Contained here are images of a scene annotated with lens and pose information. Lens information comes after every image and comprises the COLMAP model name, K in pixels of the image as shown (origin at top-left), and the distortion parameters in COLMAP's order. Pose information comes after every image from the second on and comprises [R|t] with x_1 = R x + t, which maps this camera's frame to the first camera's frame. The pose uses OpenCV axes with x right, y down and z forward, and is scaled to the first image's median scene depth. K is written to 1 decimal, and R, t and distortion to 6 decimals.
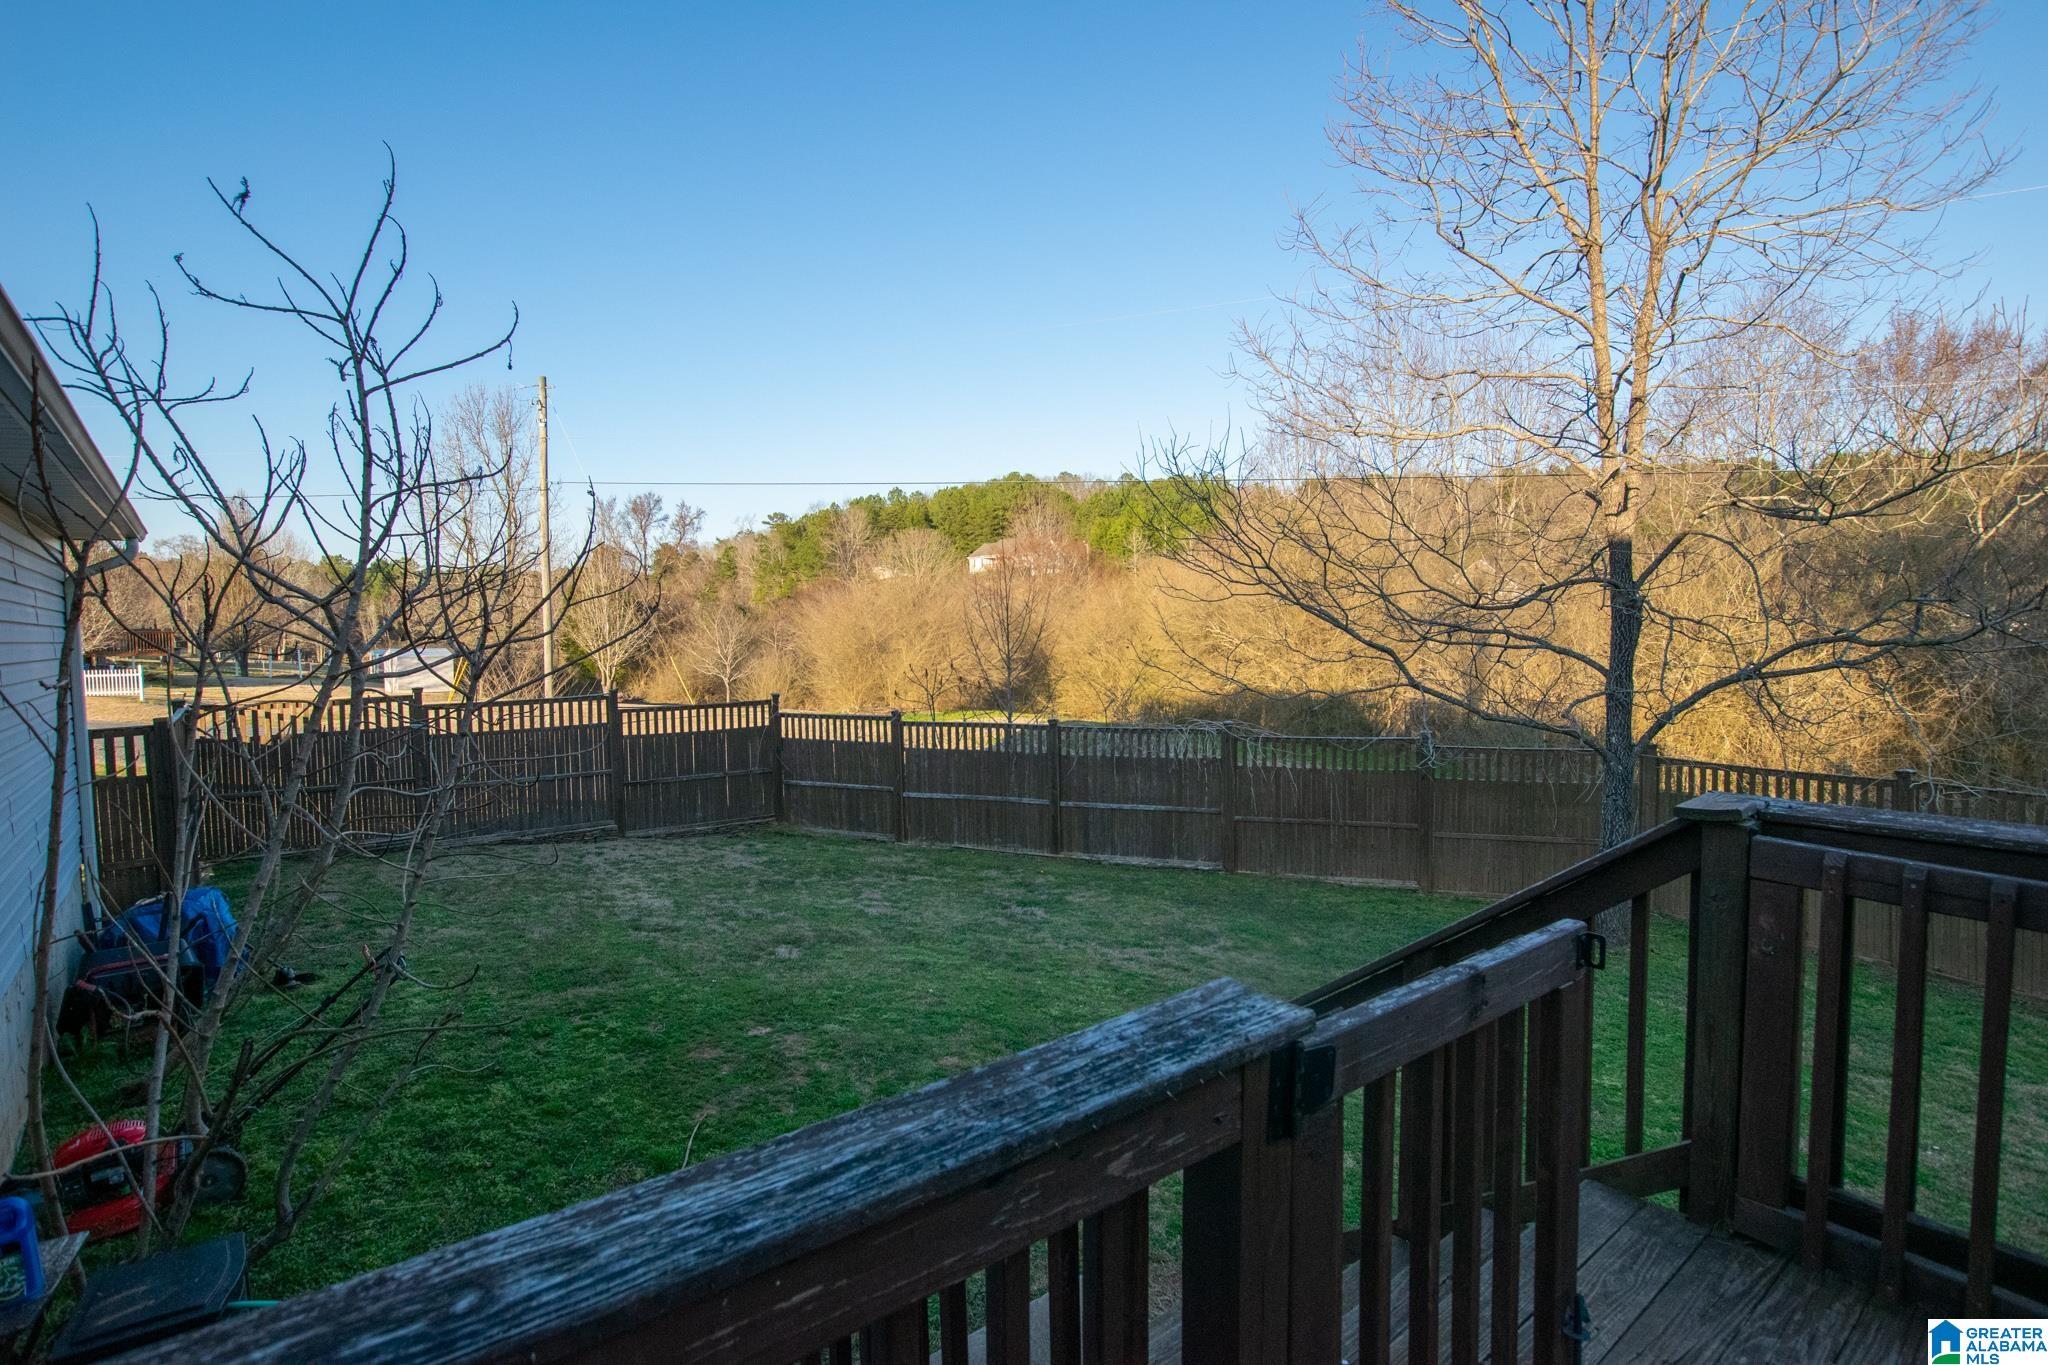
lens RADIAL K [[1006.4, 0, 1015.5], [0, 1006.4, 676.6], [0, 0, 1]] dist [-0.032861, 0.007126]
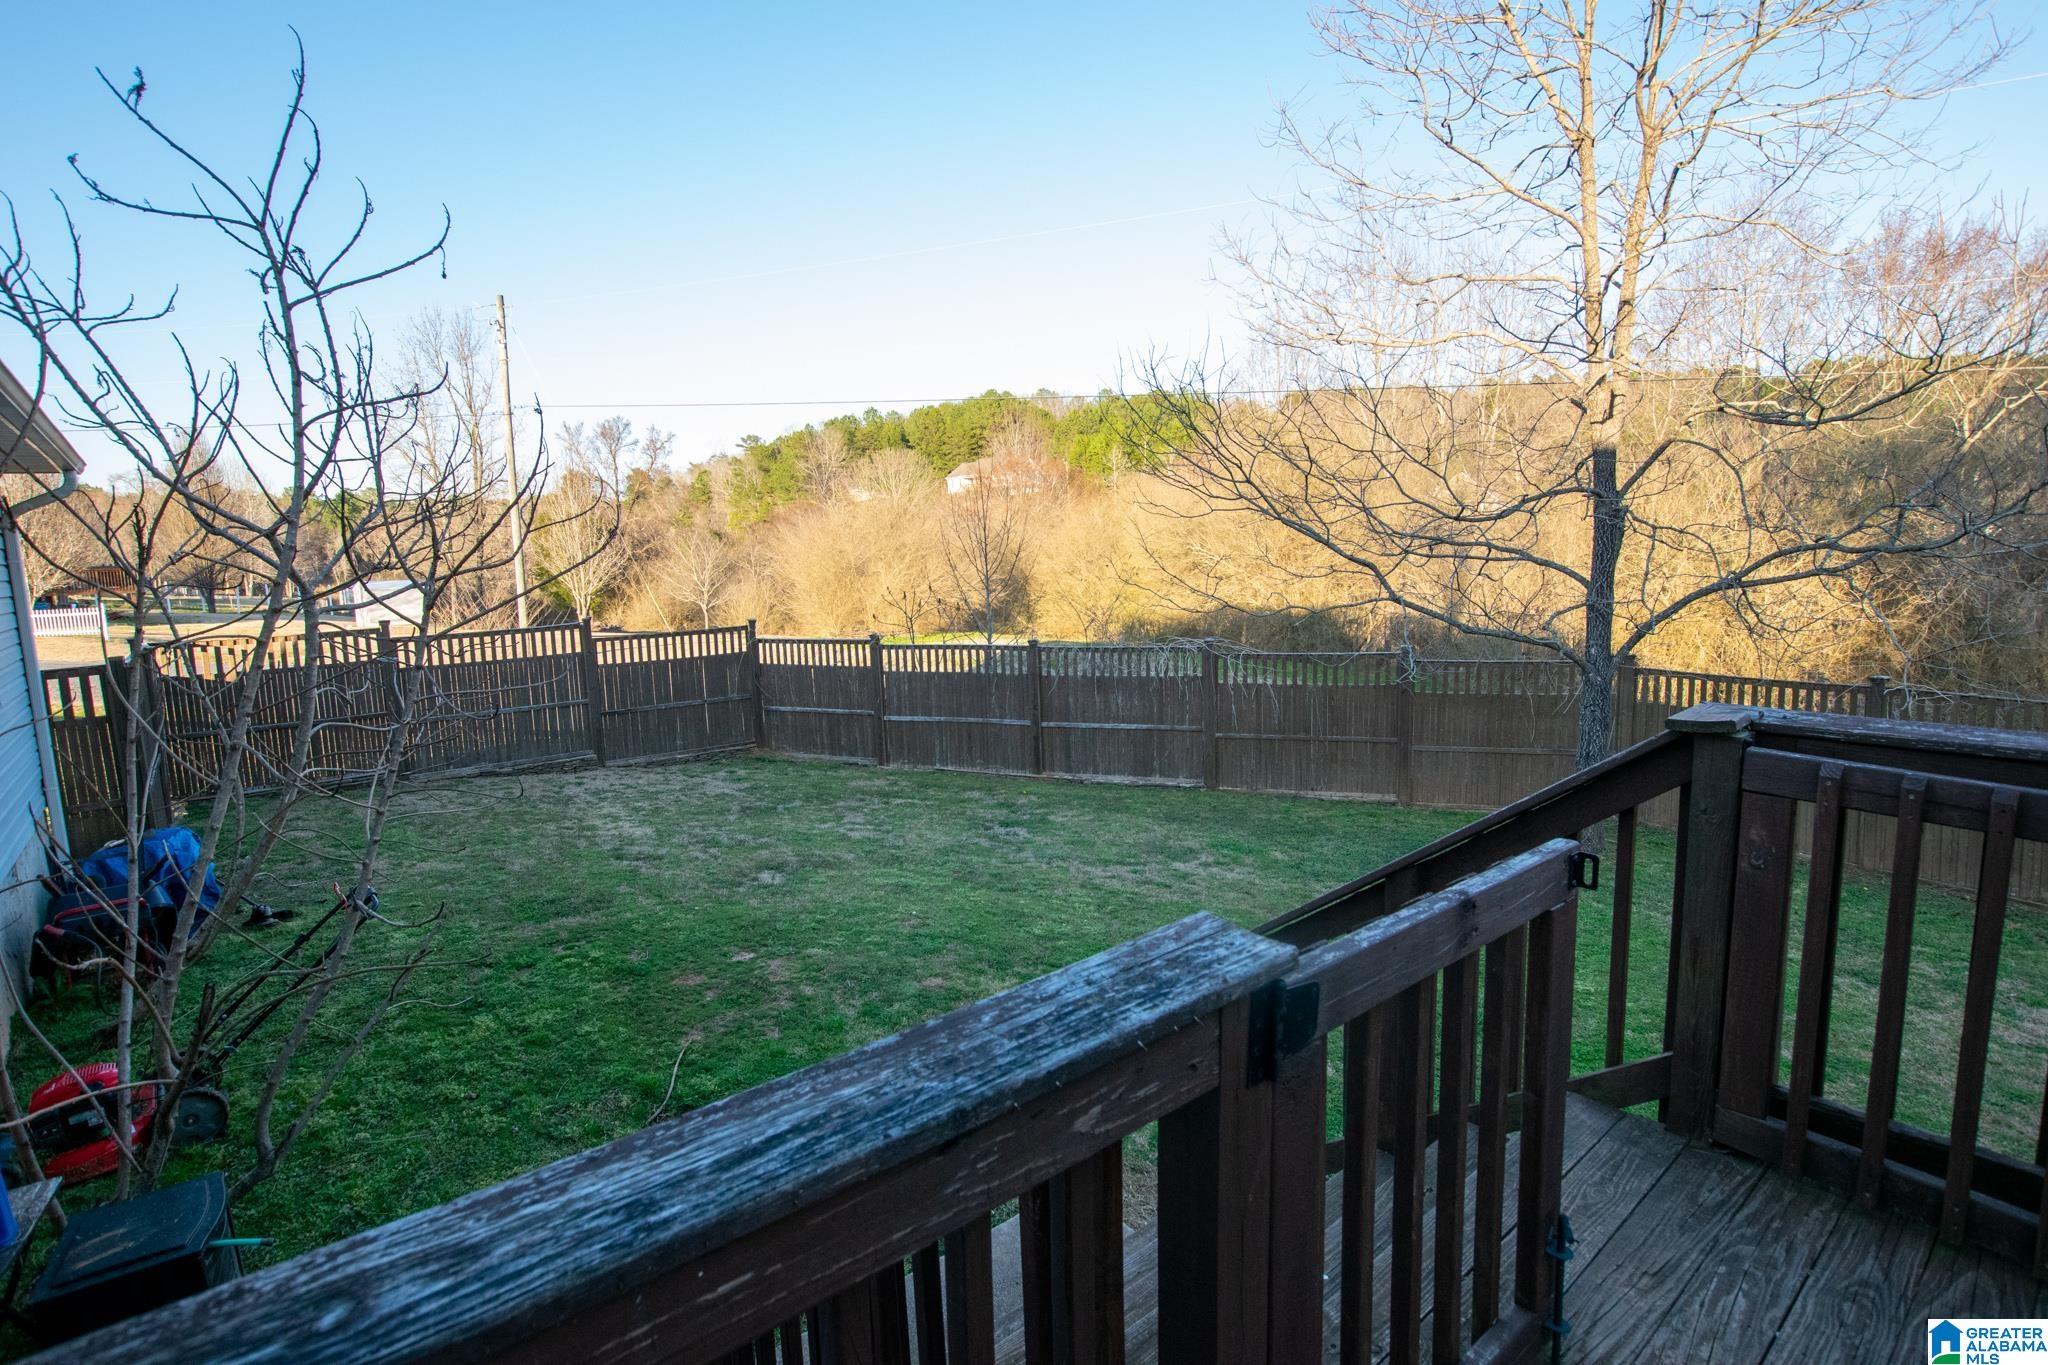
lens RADIAL K [[1006.4, 0, 1015.5], [0, 1006.4, 676.6], [0, 0, 1]] dist [-0.032861, 0.007126]
pose [[0.999675, -0.018780, 0.017258, 0.002966], [0.017376, 0.996786, 0.078201, 0.000727], [-0.018672, -0.077876, 0.996788, 0.011138]]
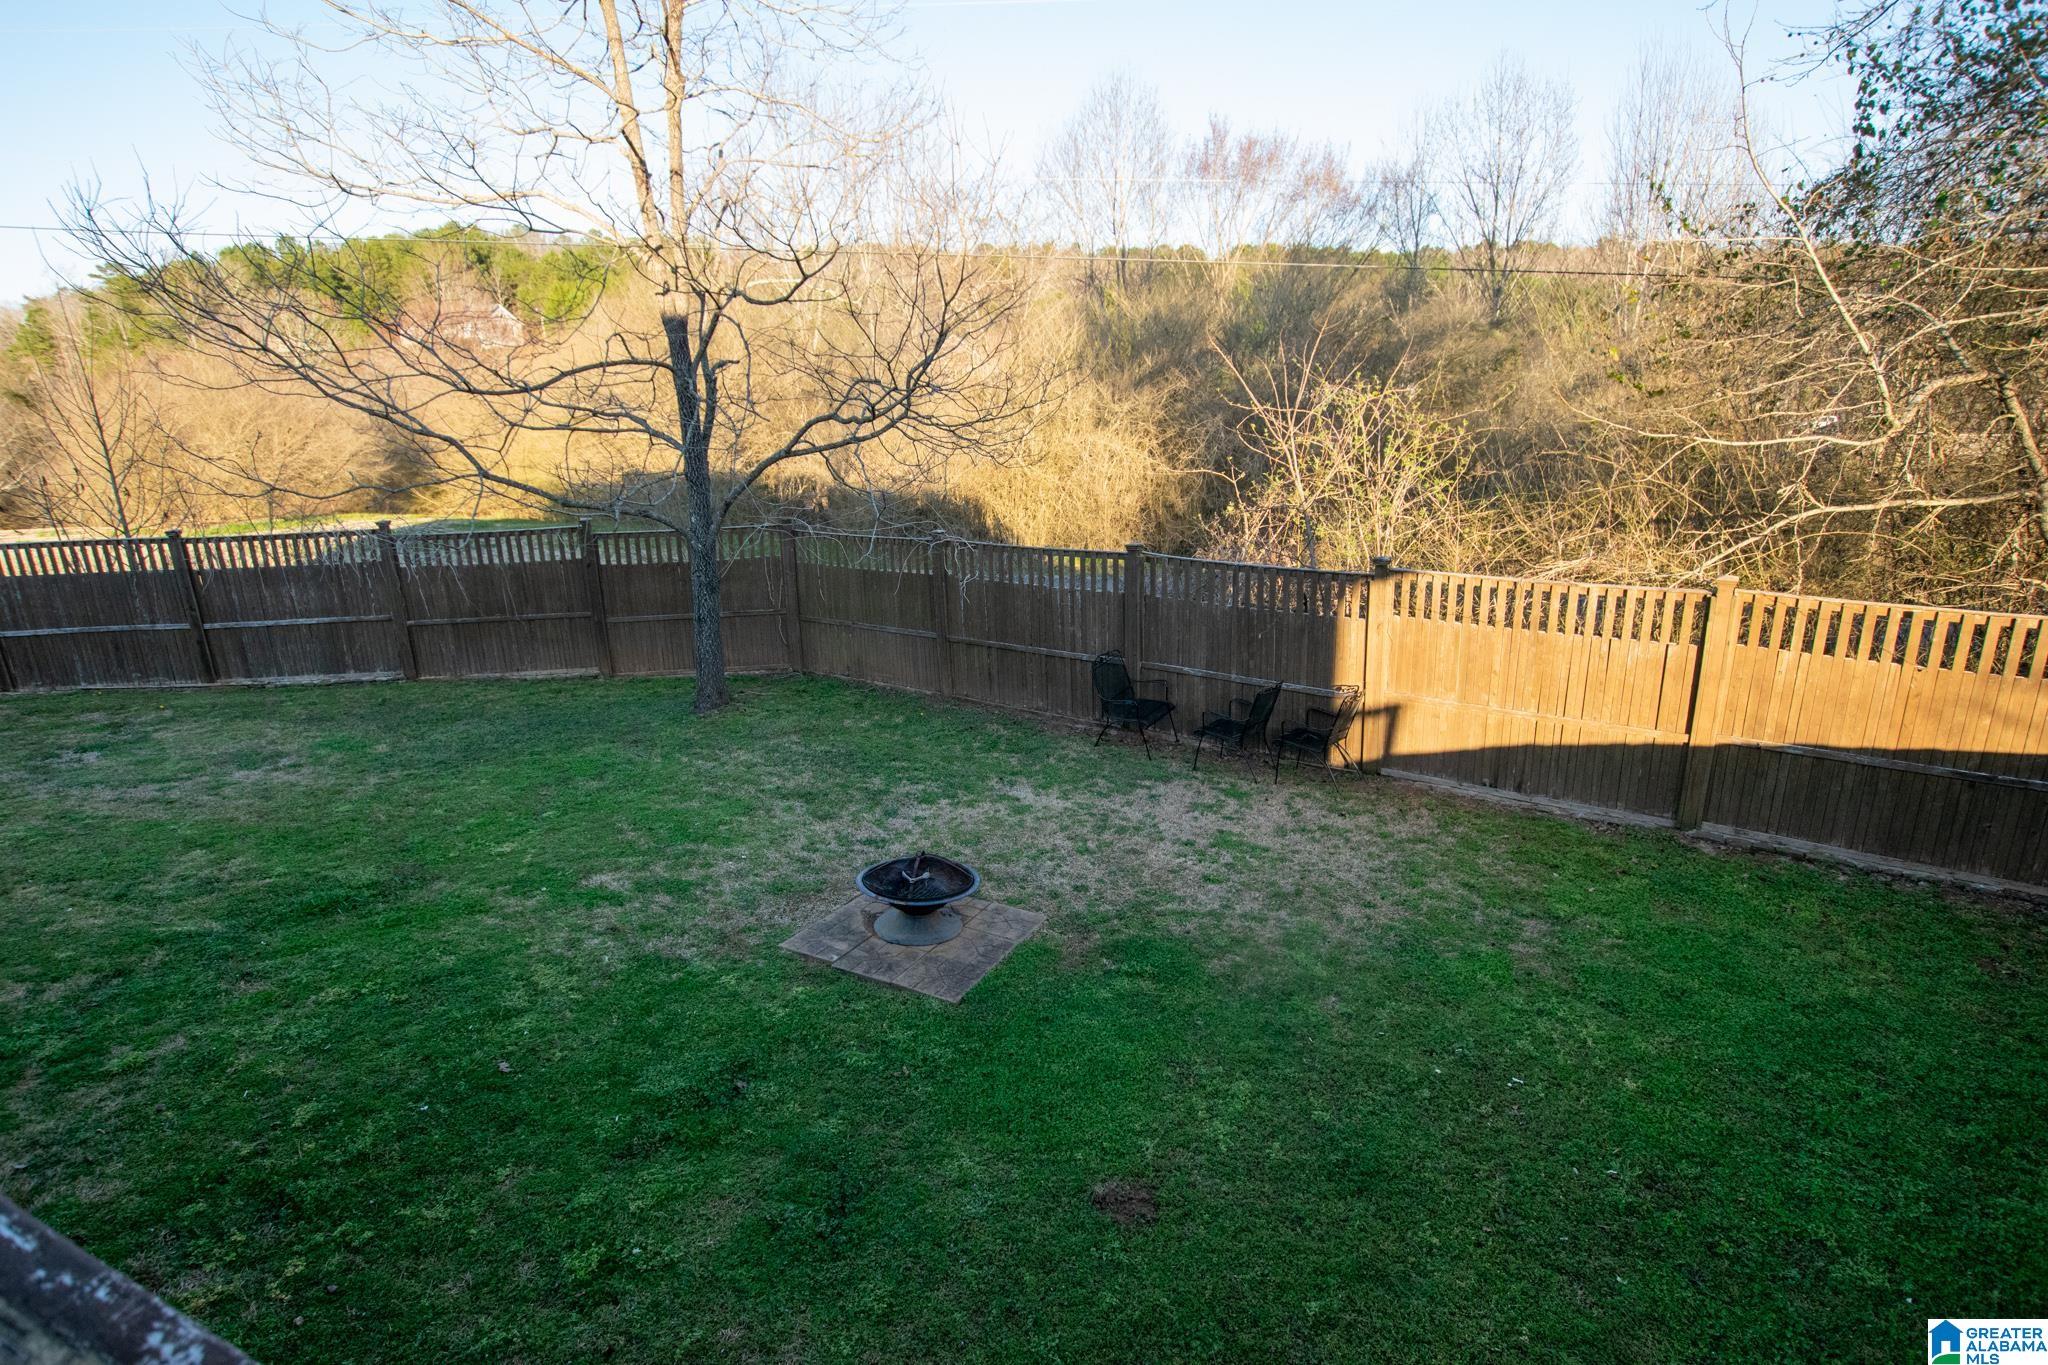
lens RADIAL K [[1006.4, 0, 1015.5], [0, 1006.4, 676.6], [0, 0, 1]] dist [-0.032861, 0.007126]
pose [[0.898638, -0.126409, 0.420083, 0.429884], [0.033363, 0.974504, 0.221874, 0.001364], [-0.437420, -0.185370, 0.879944, -0.108707]]
